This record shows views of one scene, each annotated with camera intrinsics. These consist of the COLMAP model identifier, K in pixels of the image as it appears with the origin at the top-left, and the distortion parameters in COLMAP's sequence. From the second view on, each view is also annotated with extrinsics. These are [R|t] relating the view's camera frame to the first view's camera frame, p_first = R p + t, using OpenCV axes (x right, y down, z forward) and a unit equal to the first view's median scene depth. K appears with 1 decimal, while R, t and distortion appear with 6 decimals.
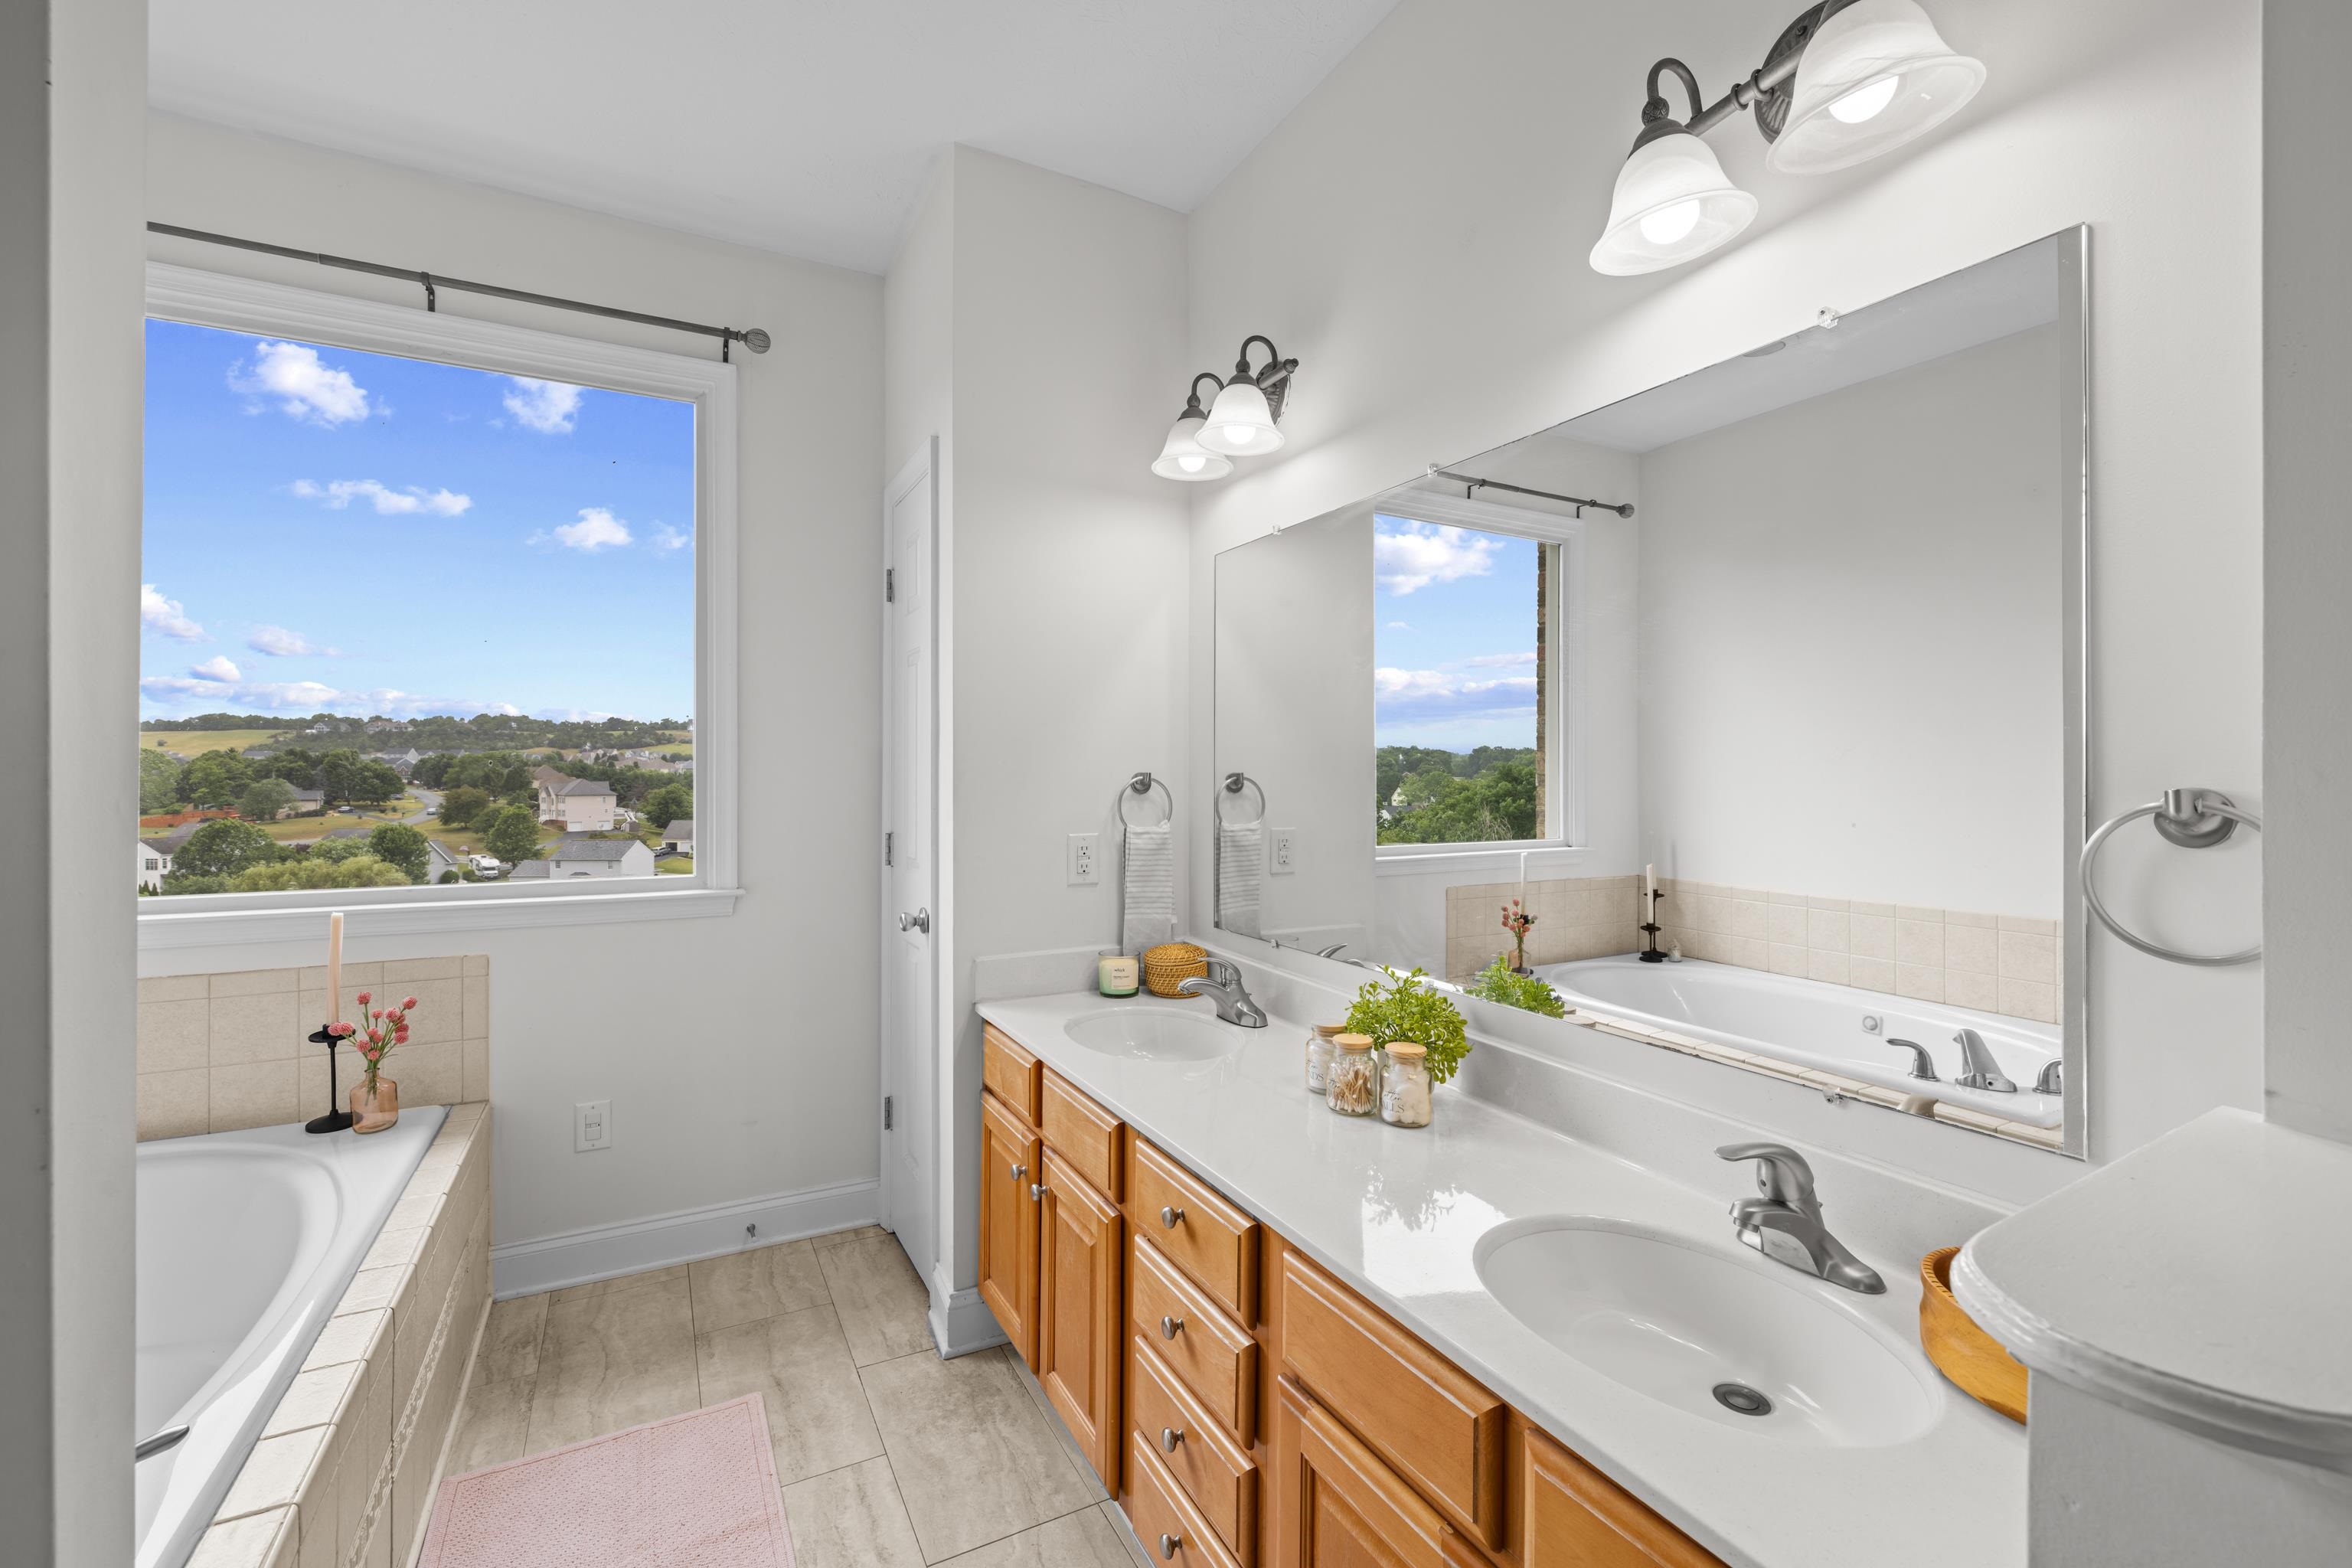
lens RADIAL K [[991.1, 0, 1176.0], [0, 991.1, 775.4], [0, 0, 1]] dist [0.001648, -0.000119]
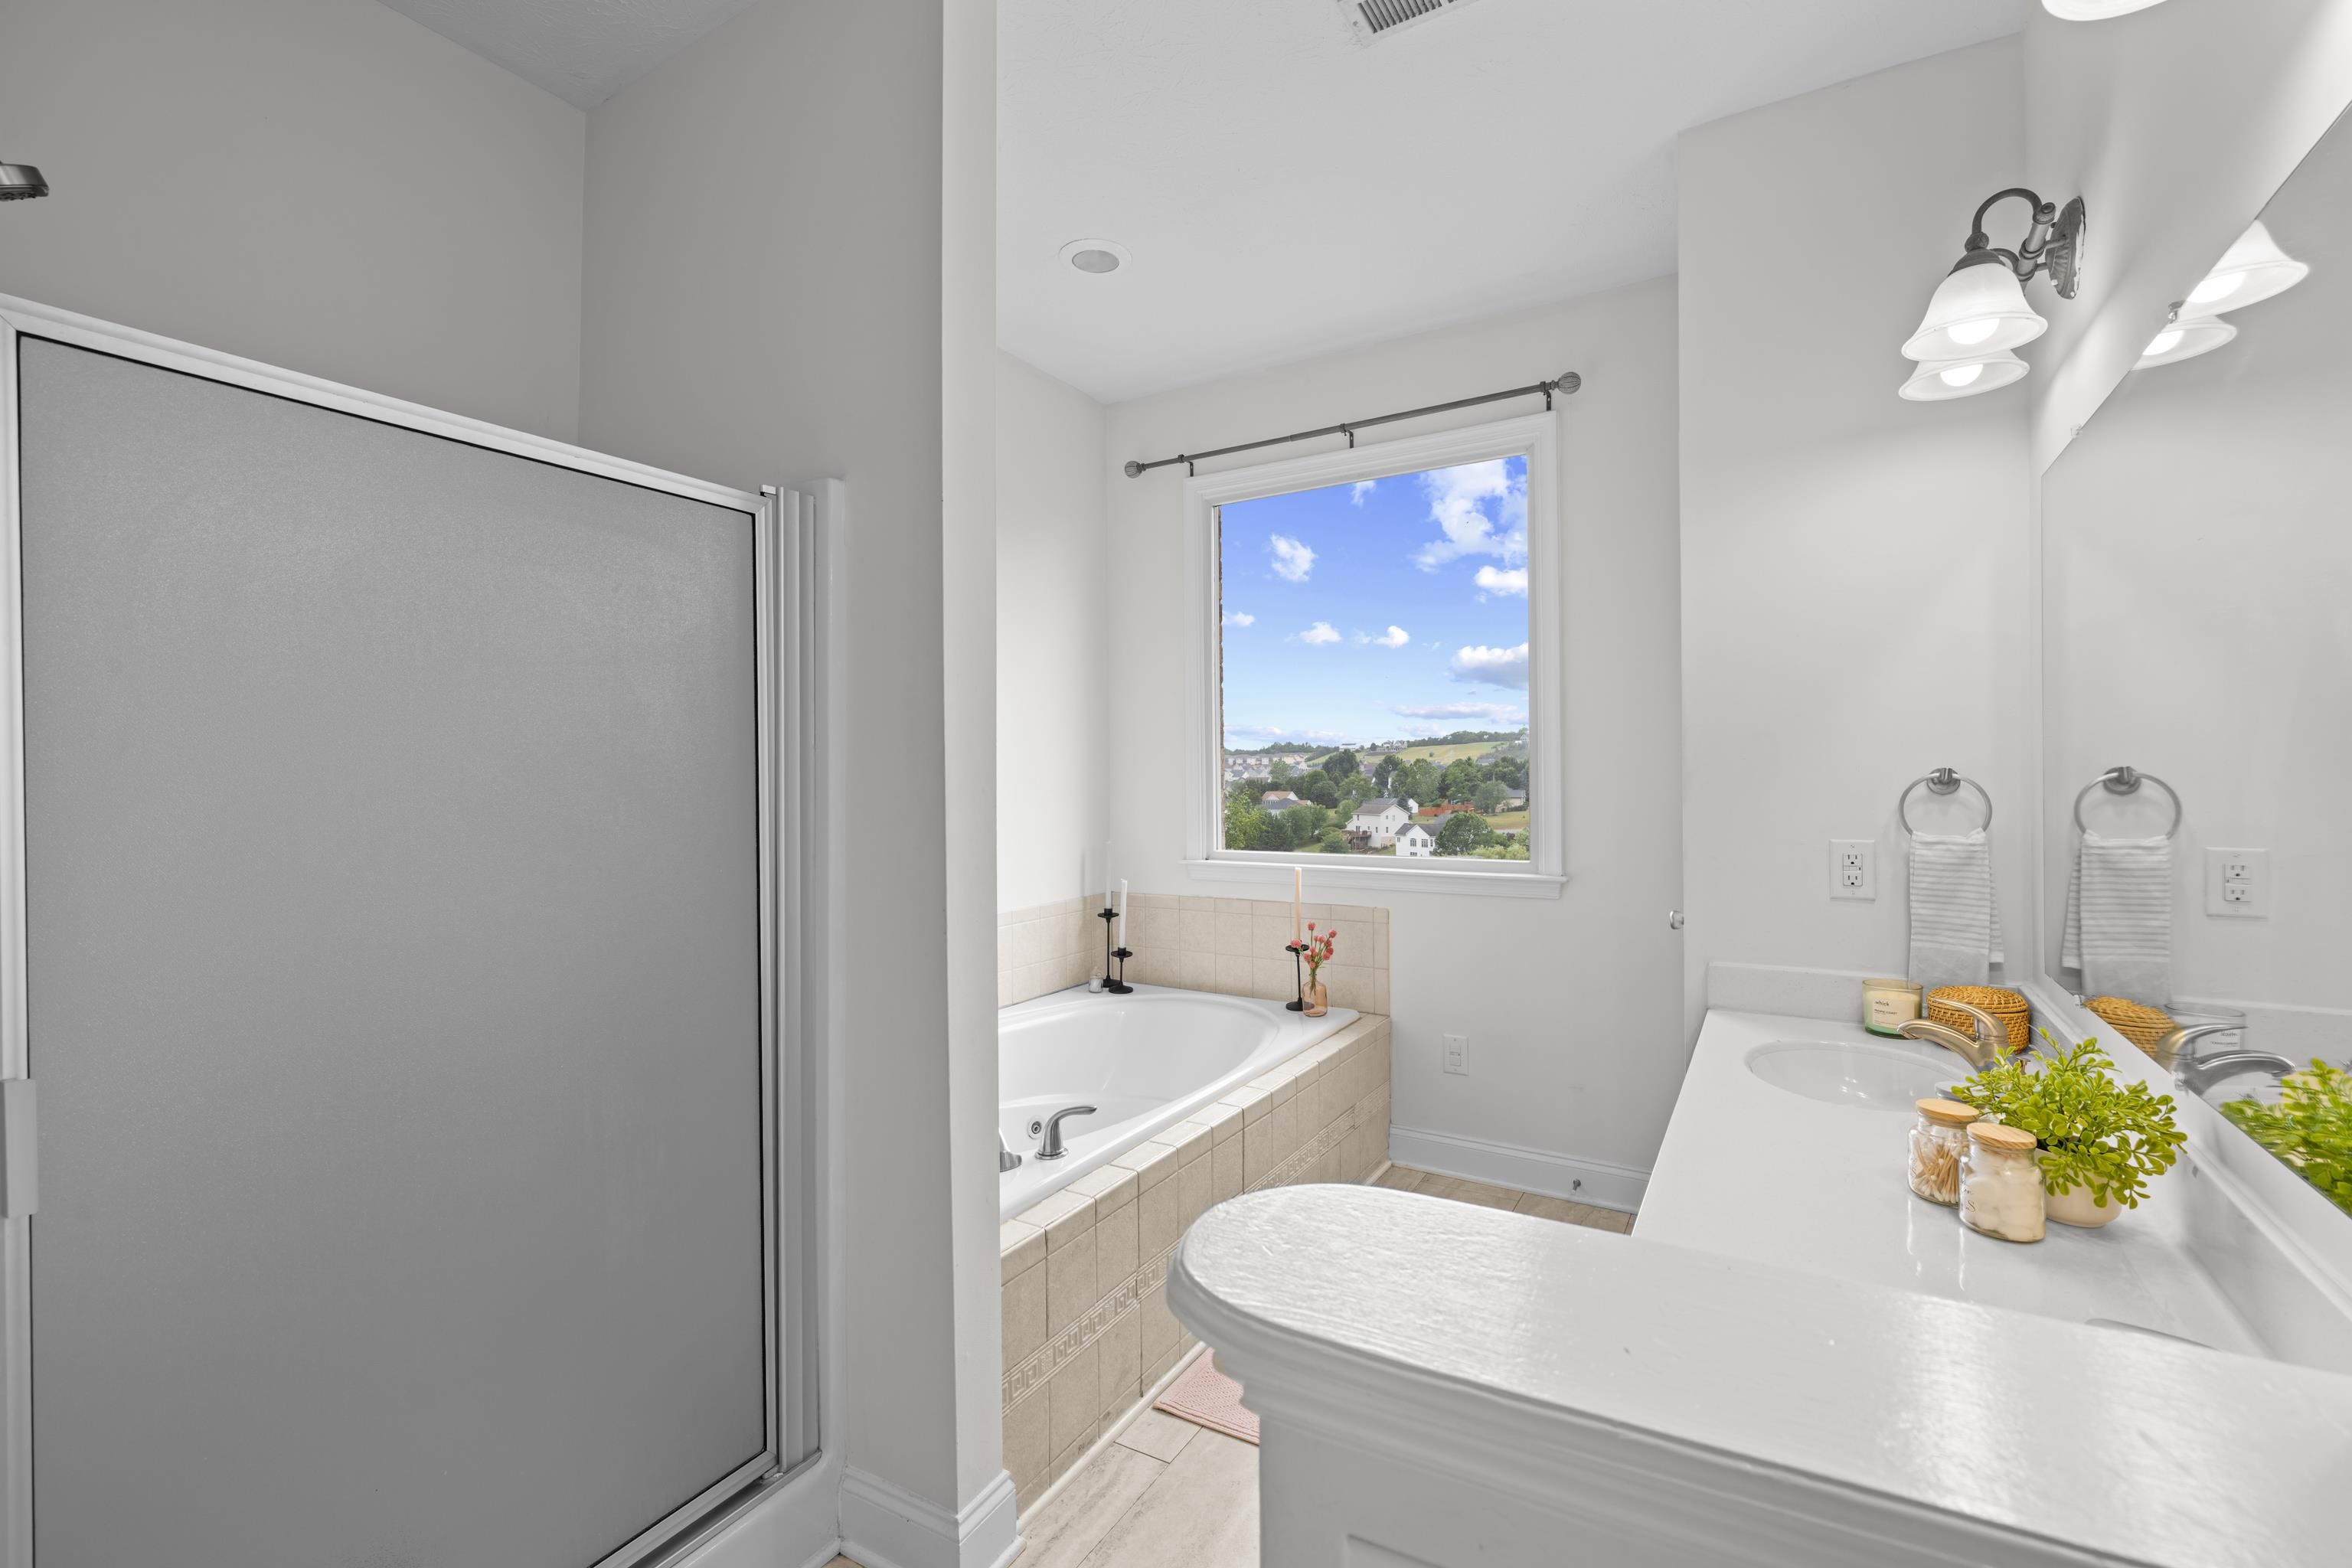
lens RADIAL K [[991.1, 0, 1182.9], [0, 991.1, 782.5], [0, 0, 1]] dist [0.001648, -0.000119]
pose [[0.526243, -0.000969, -0.850334, 0.332317], [0.006951, 0.999971, 0.003163, 0.001950], [0.850306, -0.007575, 0.526234, 0.051605]]
